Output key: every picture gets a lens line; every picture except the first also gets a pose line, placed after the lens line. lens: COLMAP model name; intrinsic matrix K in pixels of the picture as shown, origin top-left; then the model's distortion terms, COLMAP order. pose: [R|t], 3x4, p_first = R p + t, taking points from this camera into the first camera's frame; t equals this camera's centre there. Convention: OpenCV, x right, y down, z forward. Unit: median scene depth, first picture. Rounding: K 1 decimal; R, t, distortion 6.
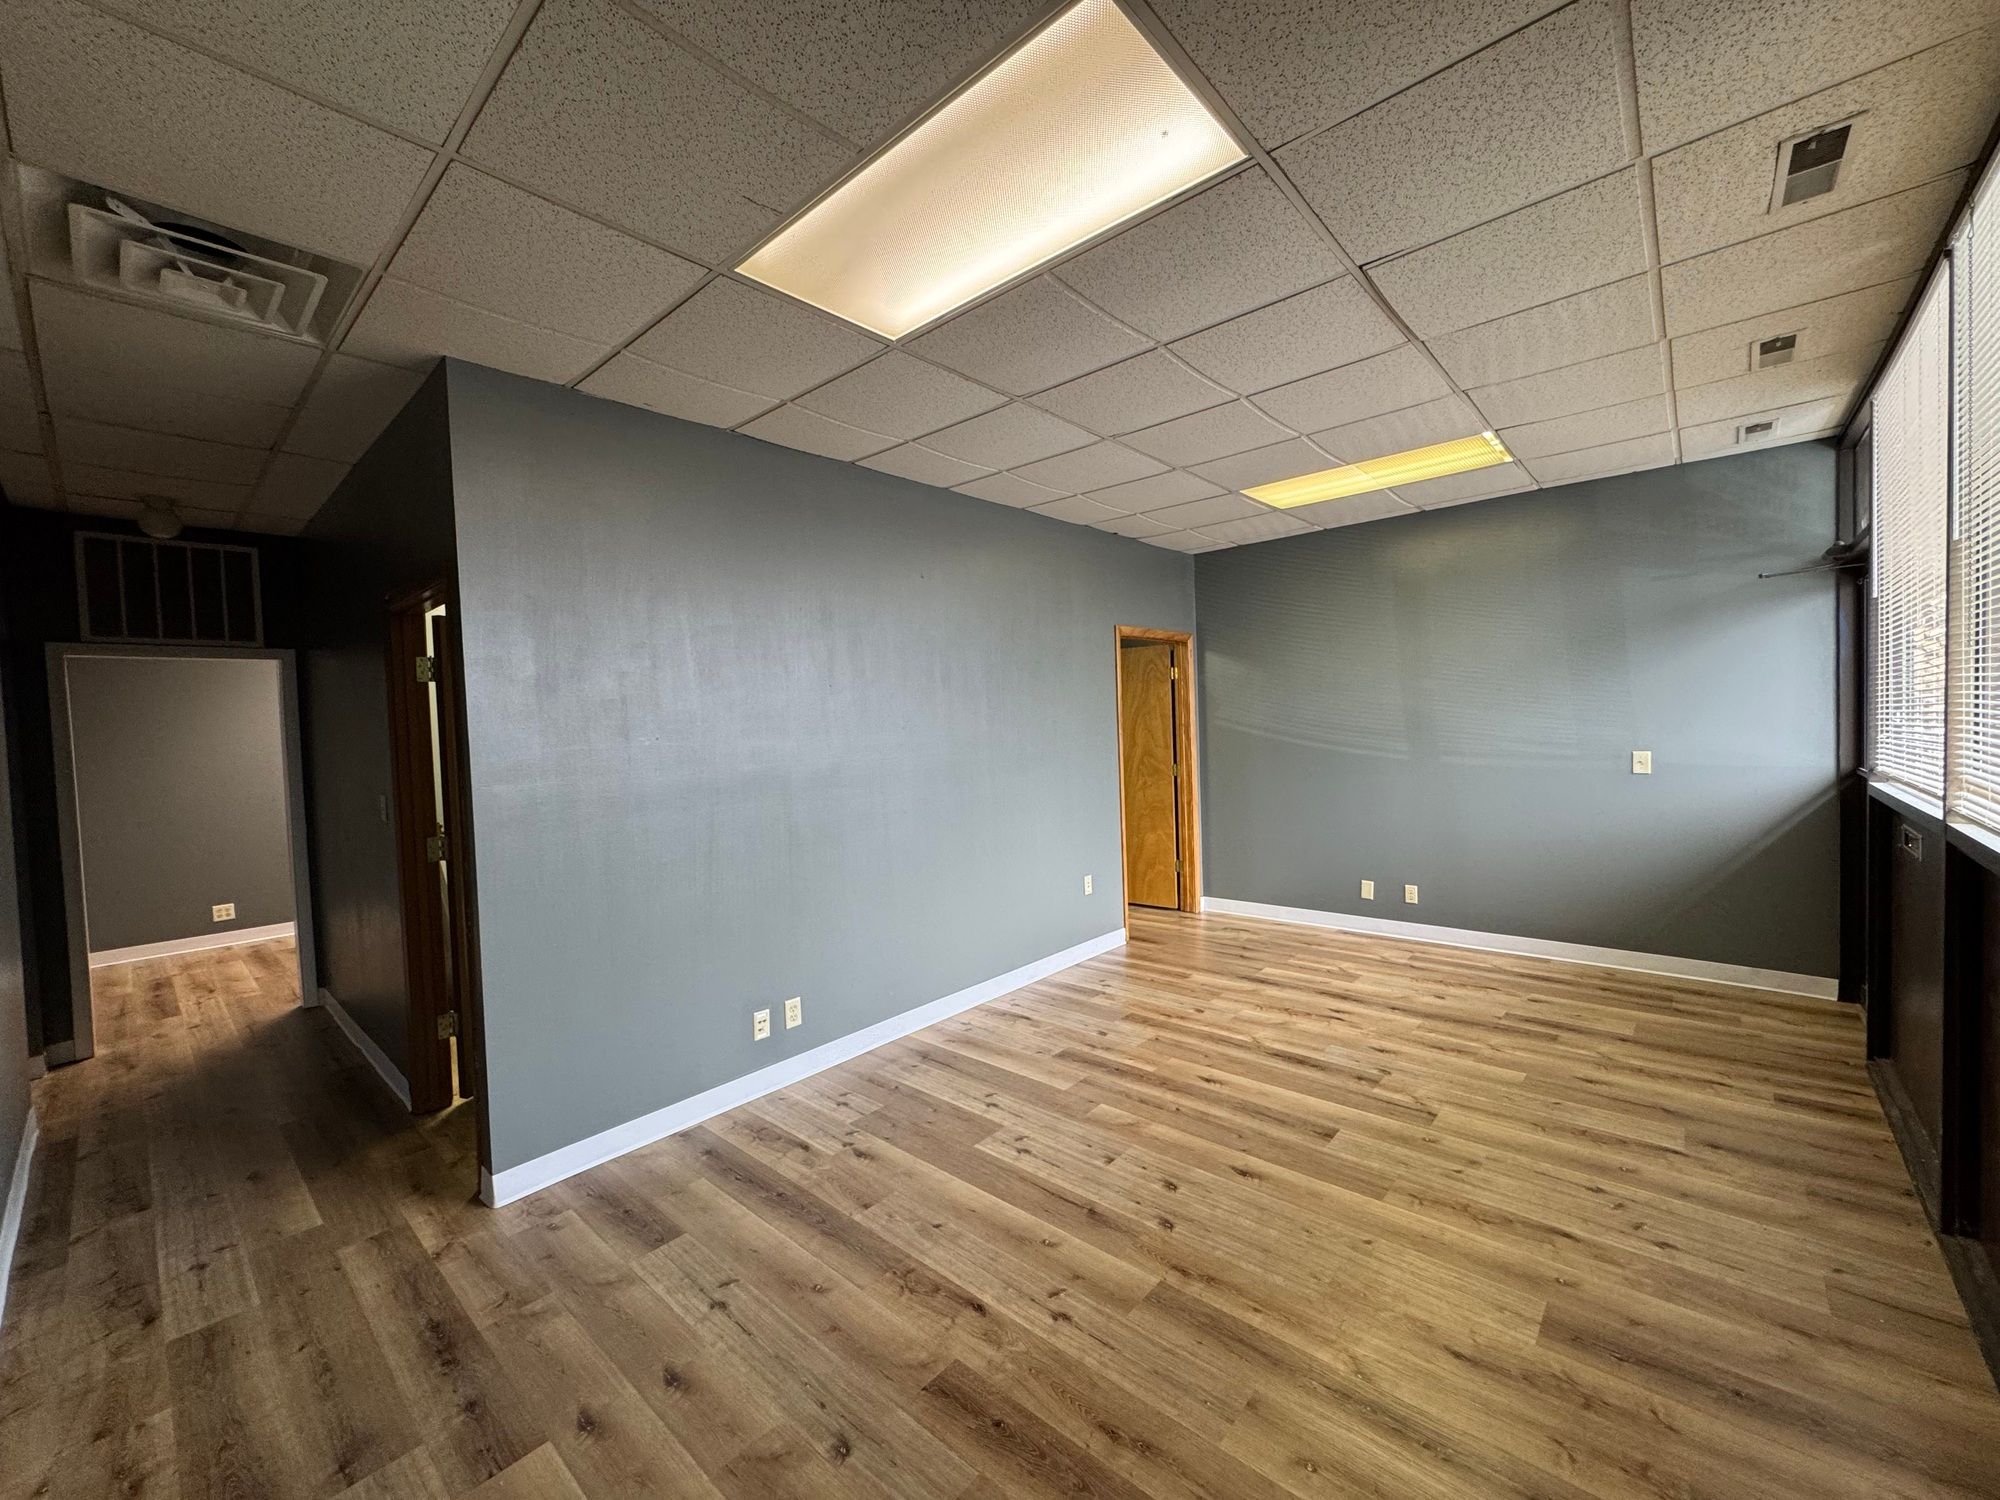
lens RADIAL K [[794.6, 0, 998.3], [0, 794.6, 751.3], [0, 0, 1]] dist [-0.002560, 0.000454]
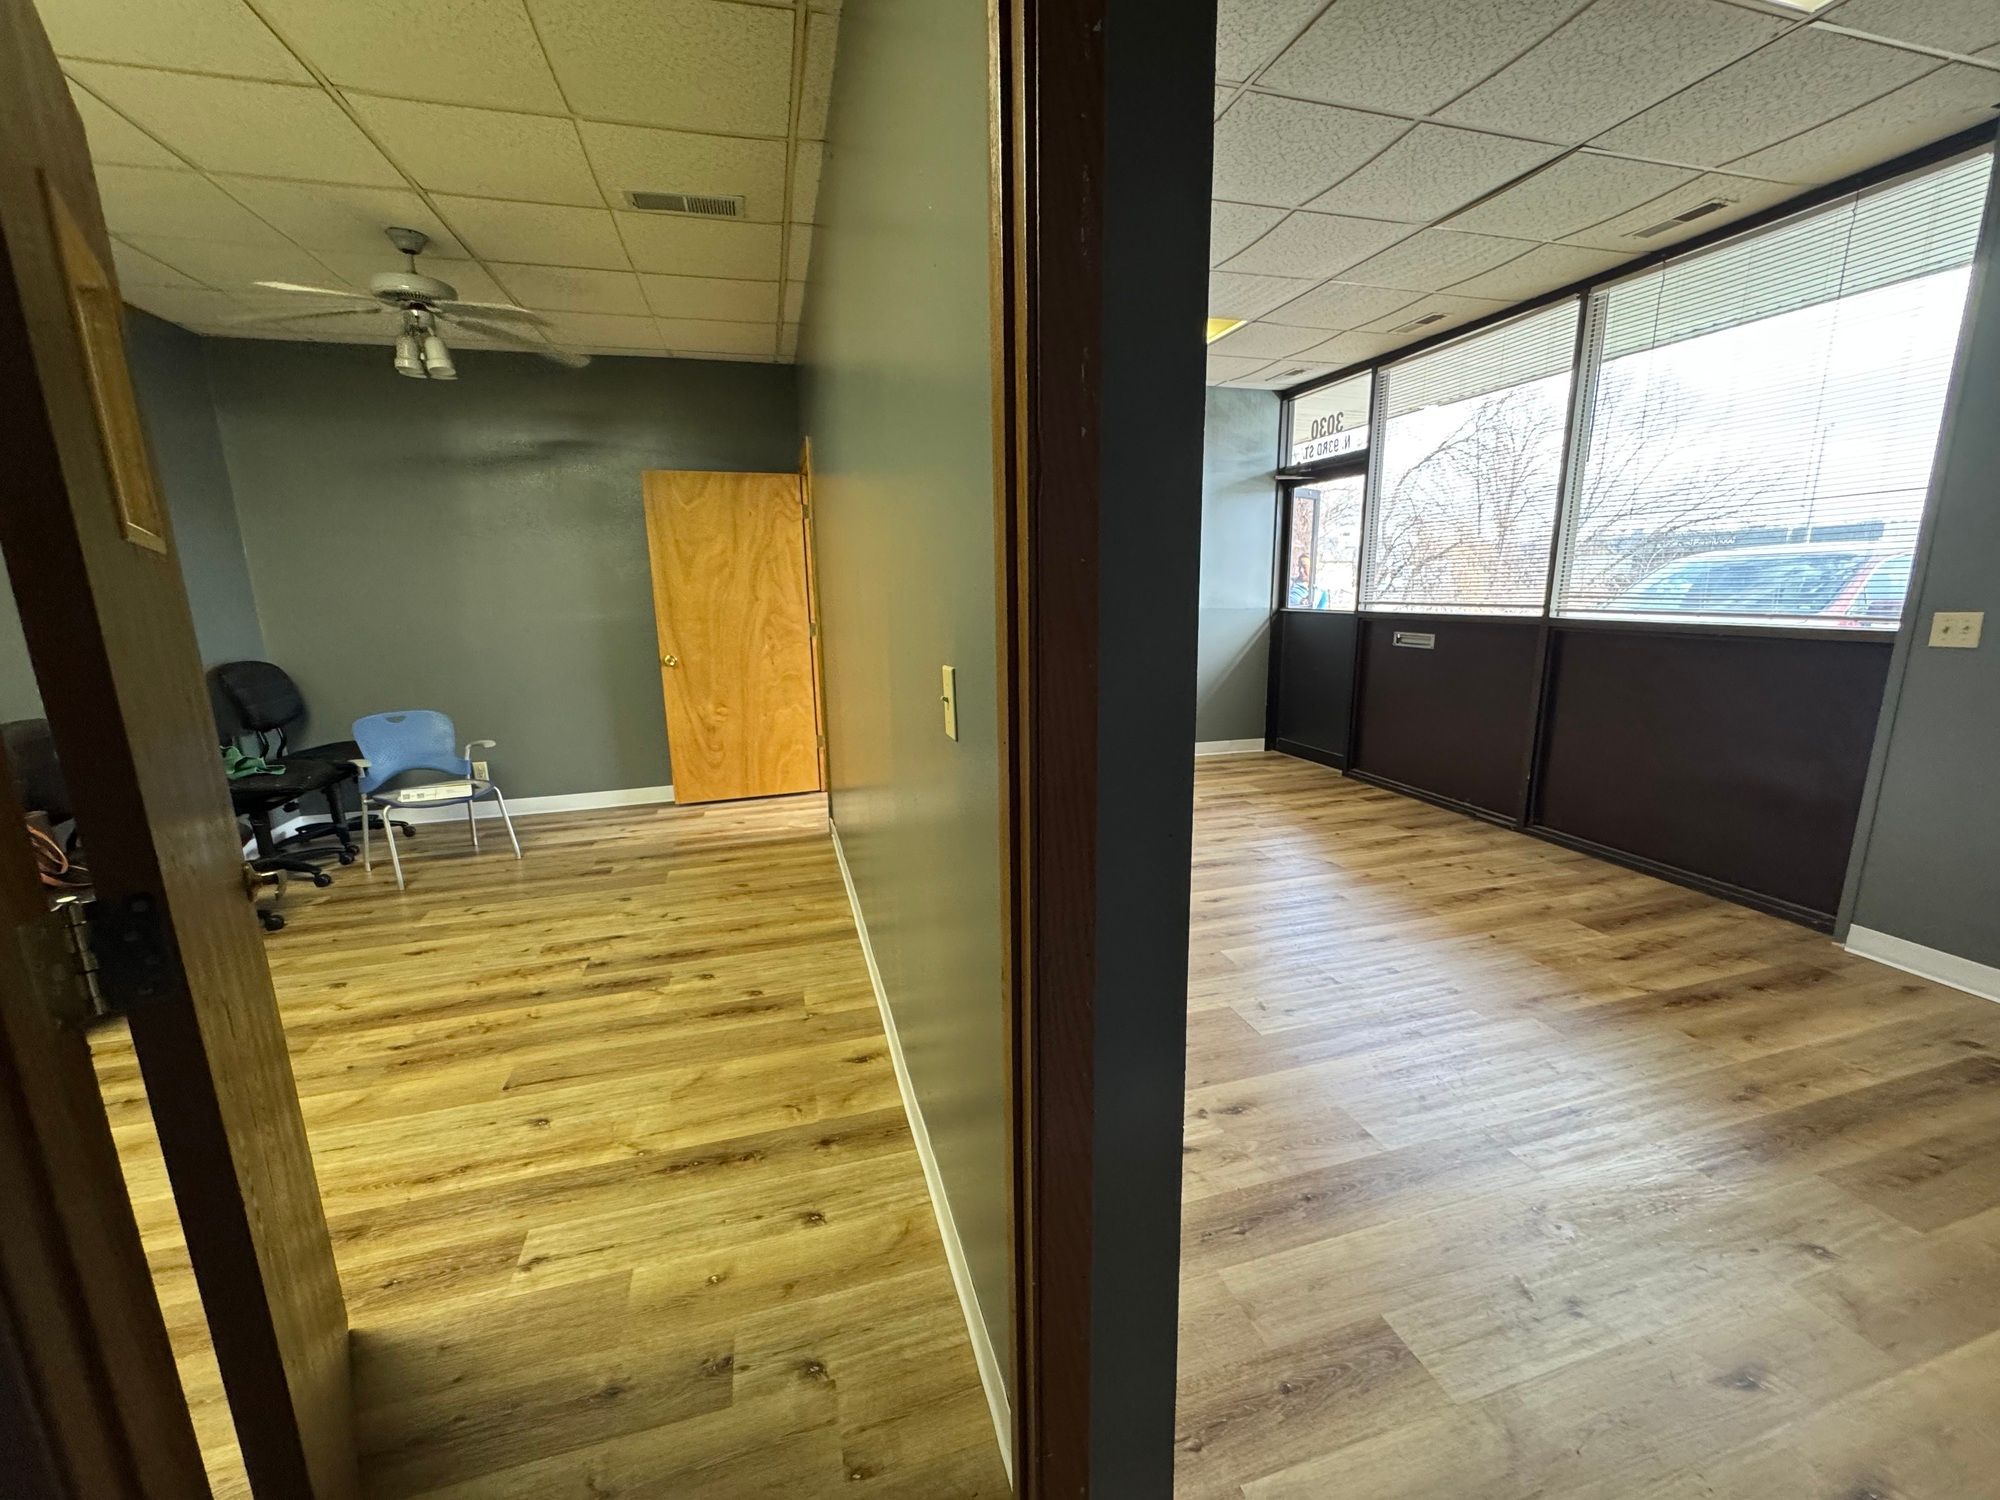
lens RADIAL K [[794.6, 0, 998.3], [0, 794.6, 751.3], [0, 0, 1]] dist [-0.002560, 0.000454]
pose [[0.533197, -0.149252, 0.832721, -0.822832], [0.029607, 0.987004, 0.157947, 0.048046], [-0.845473, -0.059562, 0.530686, 0.774741]]
